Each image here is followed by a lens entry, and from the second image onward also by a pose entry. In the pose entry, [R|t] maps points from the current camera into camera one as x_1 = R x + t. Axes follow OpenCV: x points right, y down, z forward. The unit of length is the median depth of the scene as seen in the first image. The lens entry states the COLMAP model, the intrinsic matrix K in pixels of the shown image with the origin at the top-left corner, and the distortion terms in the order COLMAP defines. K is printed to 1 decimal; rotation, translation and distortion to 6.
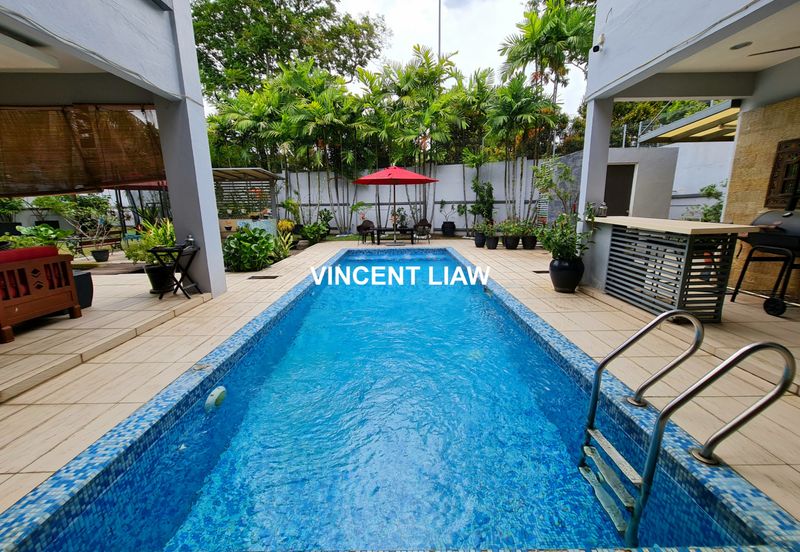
lens RADIAL K [[326.2, 0, 402.3], [0, 326.2, 276.6], [0, 0, 1]] dist [-0.002244, 0.000566]
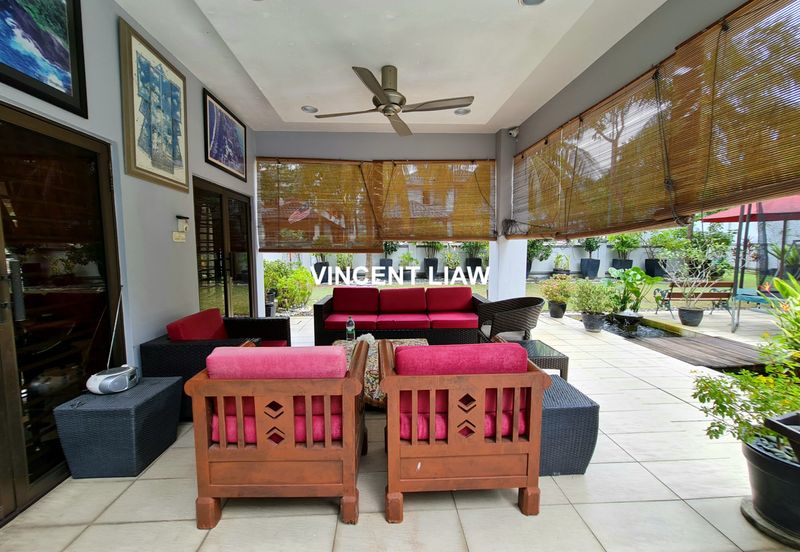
lens RADIAL K [[326.2, 0, 400.3], [0, 326.2, 275.0], [0, 0, 1]] dist [-0.002244, 0.000566]
pose [[0.045452, 0.099592, -0.993990, -0.276014], [-0.207198, 0.974320, 0.088147, -0.083794], [0.977243, 0.201946, 0.064920, 0.337059]]
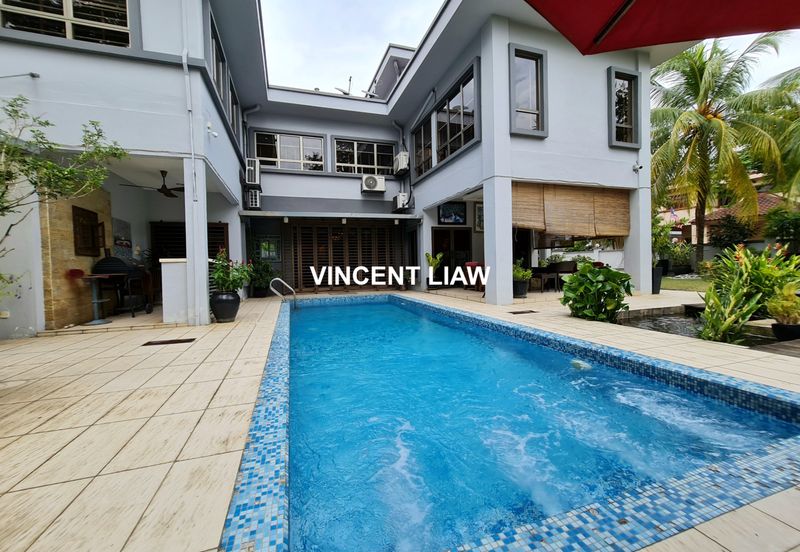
lens RADIAL K [[326.2, 0, 397.2], [0, 326.2, 275.5], [0, 0, 1]] dist [-0.002244, 0.000566]
pose [[-0.952117, 0.040716, -0.303010, 0.158761], [-0.034003, 0.970842, 0.237295, -0.237230], [0.303837, 0.236236, -0.922971, 1.323426]]
